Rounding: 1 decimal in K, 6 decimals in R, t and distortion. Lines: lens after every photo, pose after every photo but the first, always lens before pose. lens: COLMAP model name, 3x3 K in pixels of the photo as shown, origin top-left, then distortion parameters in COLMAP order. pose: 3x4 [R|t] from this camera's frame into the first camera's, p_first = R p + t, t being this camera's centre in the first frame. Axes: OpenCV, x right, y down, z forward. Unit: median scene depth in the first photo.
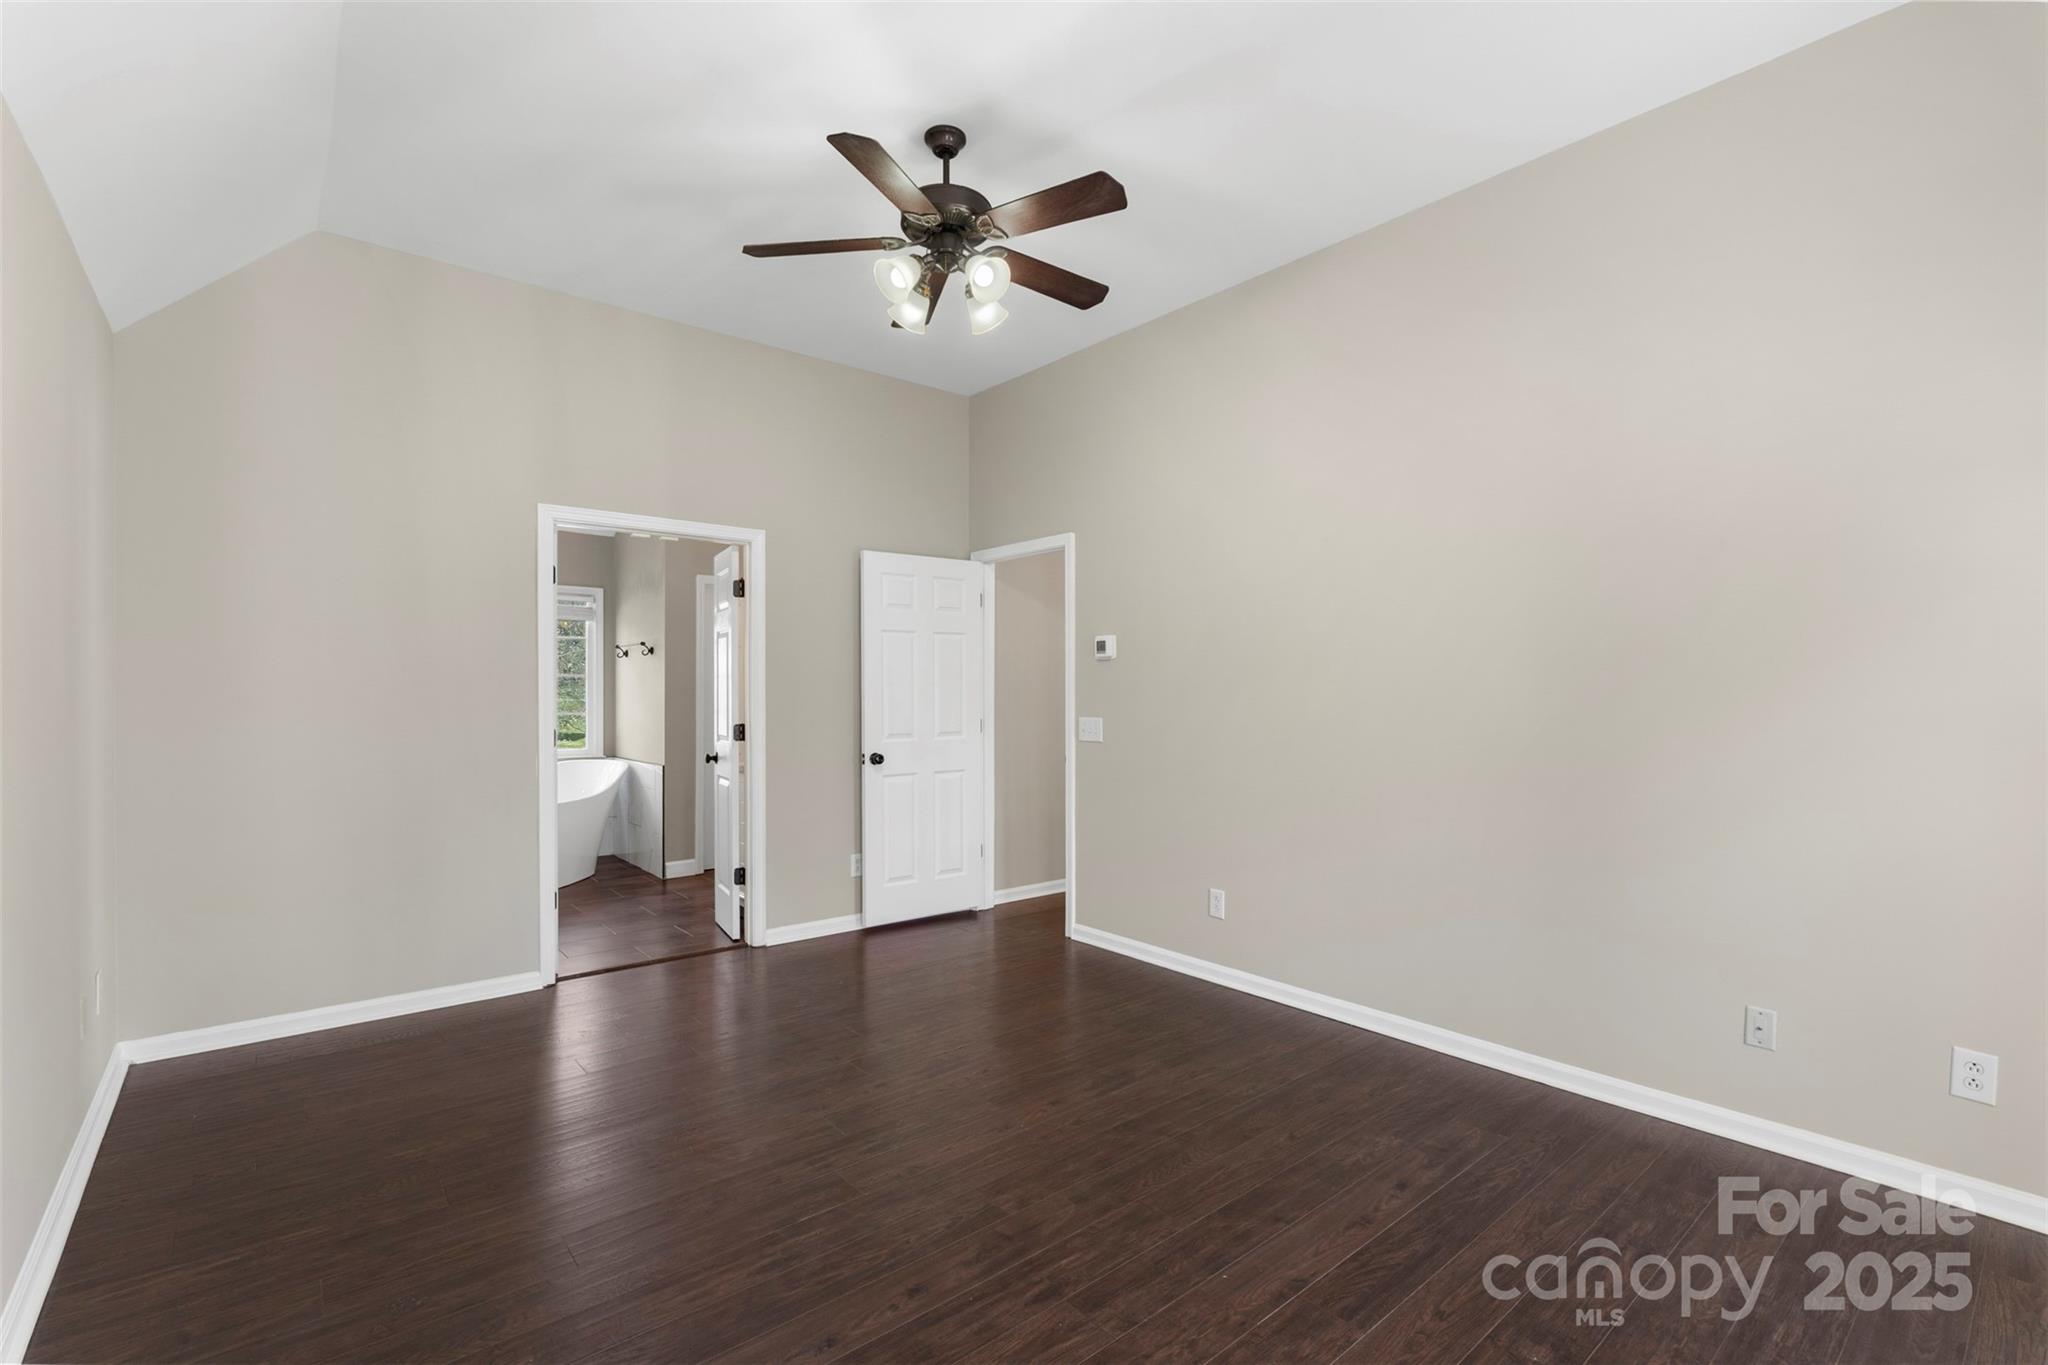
lens RADIAL K [[914.5, 0, 1022.8], [0, 914.5, 665.6], [0, 0, 1]] dist [-0.001331, 0.000188]
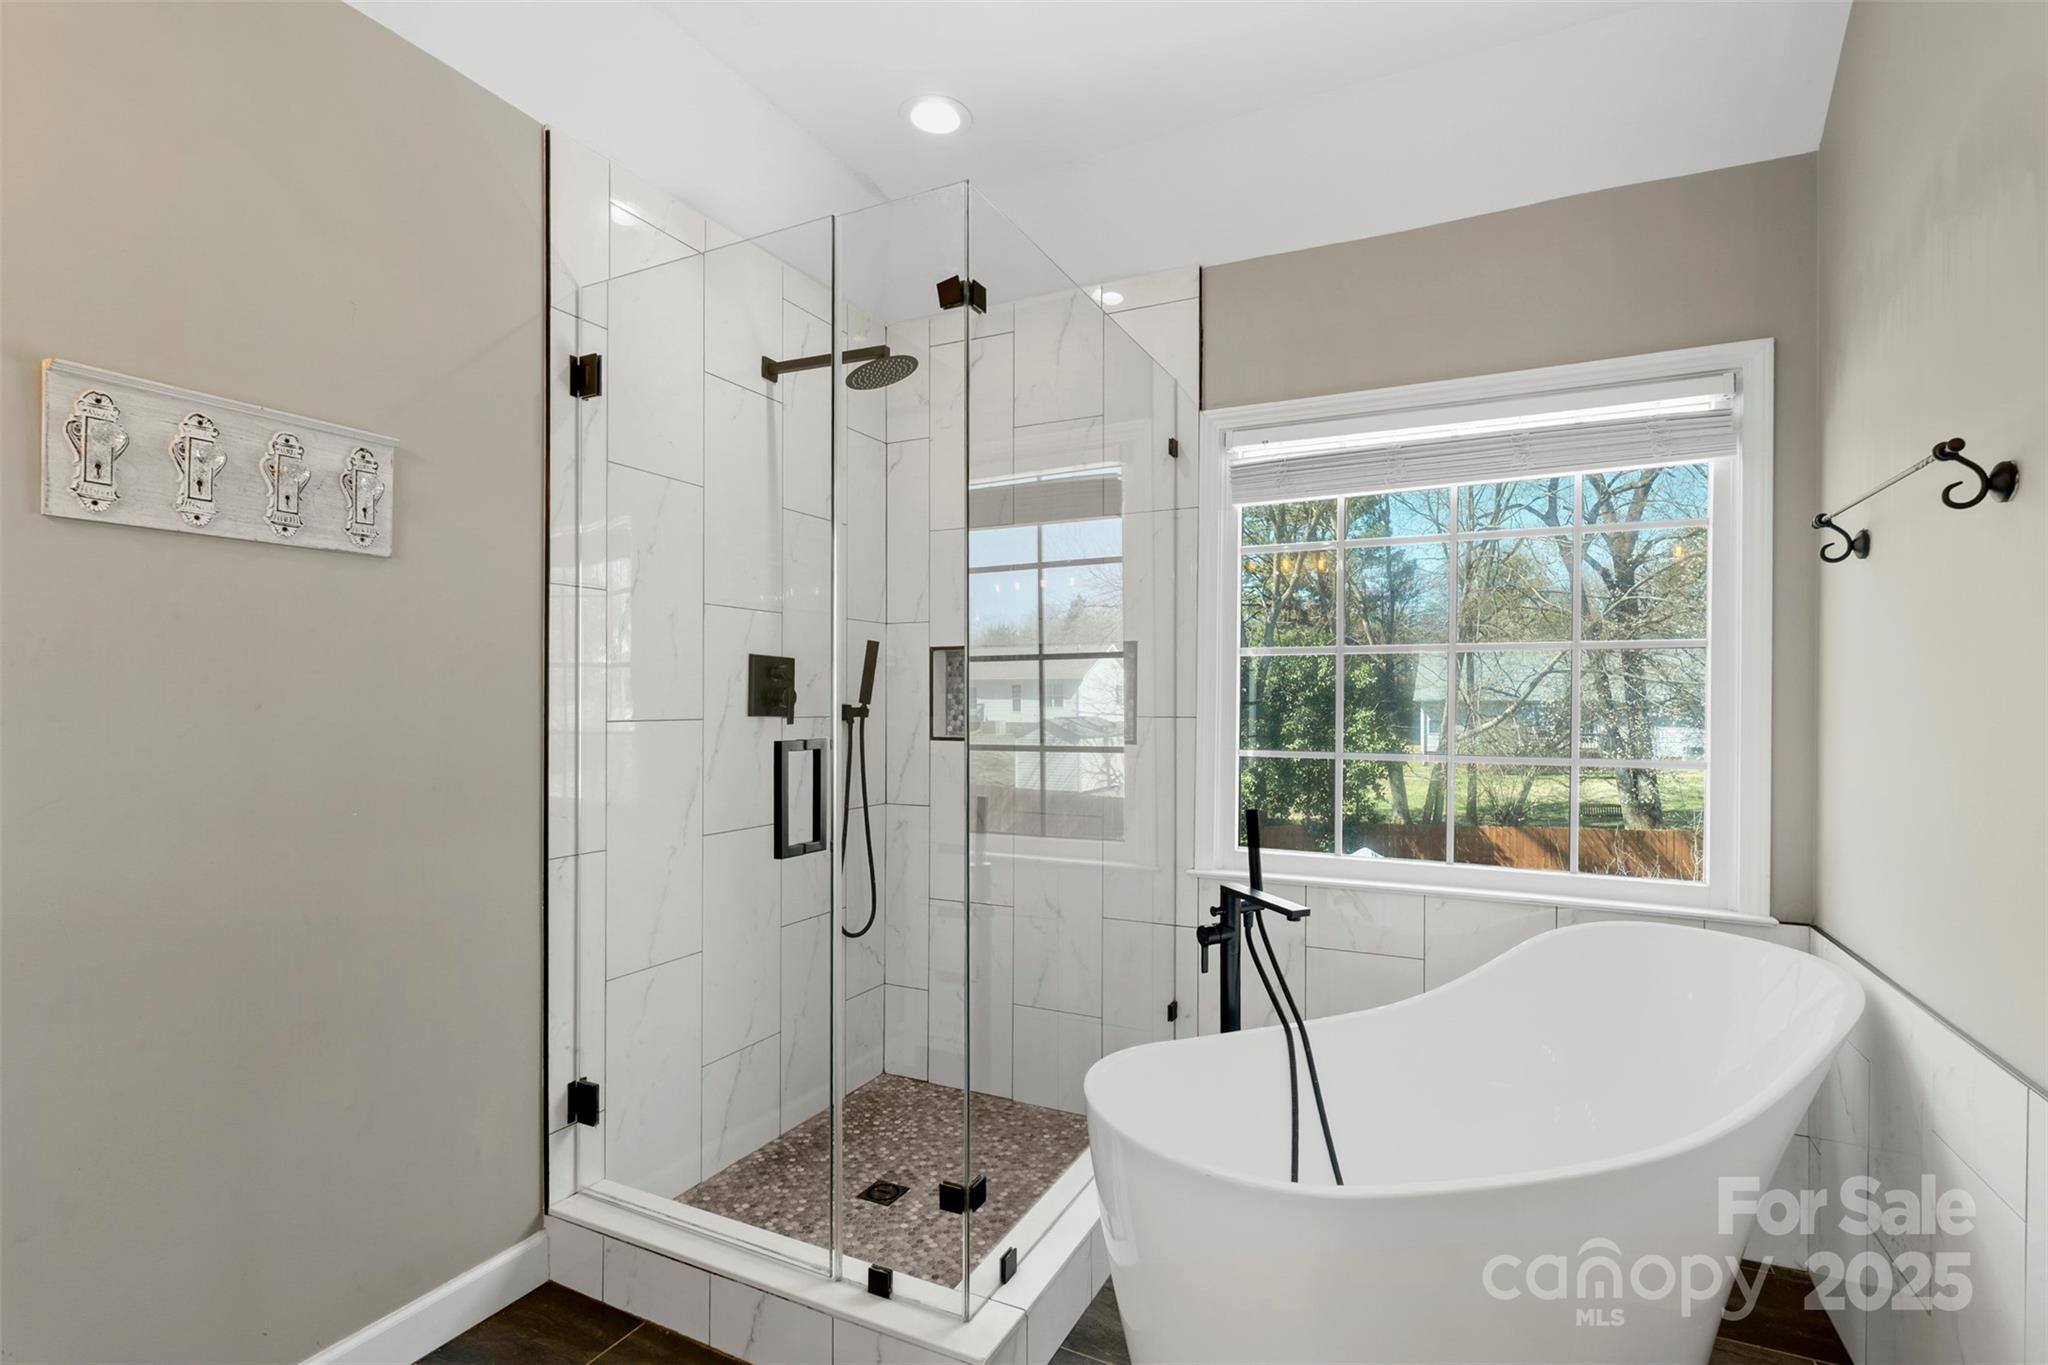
lens RADIAL K [[966.8, 0, 1030.7], [0, 966.8, 696.8], [0, 0, 1]] dist [-0.002239, 0.000467]
pose [[0.408100, 0.001816, -0.912936, -0.281779], [-0.005653, 0.999984, -0.000538, 0.029563], [0.912920, 0.005381, 0.408103, 0.675304]]
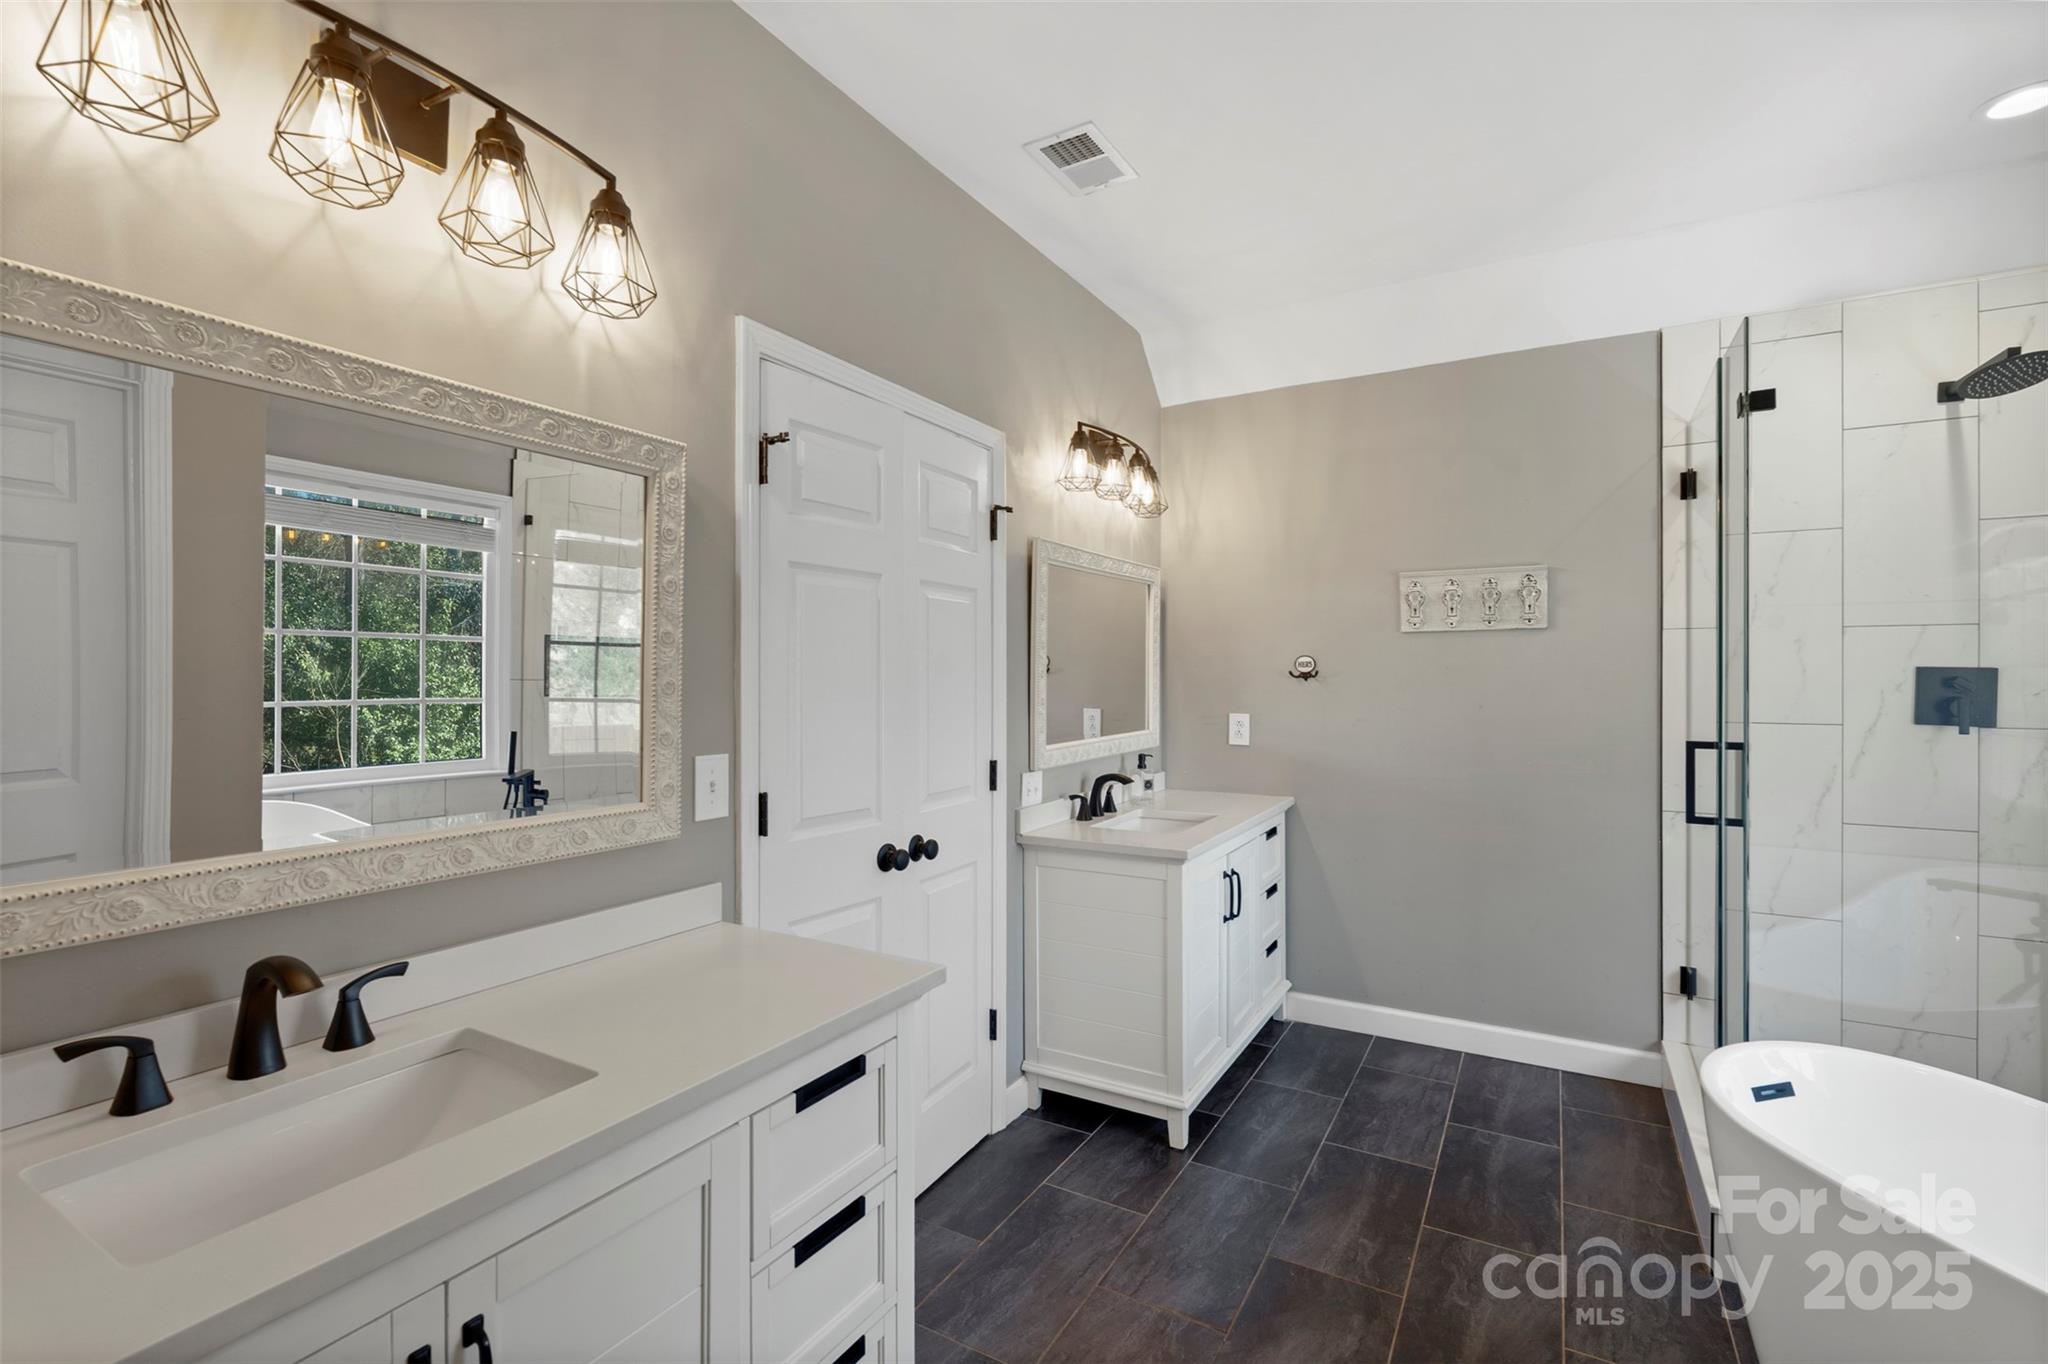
lens RADIAL K [[914.5, 0, 1020.2], [0, 914.5, 678.9], [0, 0, 1]] dist [-0.001331, 0.000188]
pose [[-0.936838, 0.003583, -0.349746, -0.163876], [0.001868, 0.999985, 0.005243, 0.012938], [0.349759, 0.004258, -0.936830, 1.011289]]
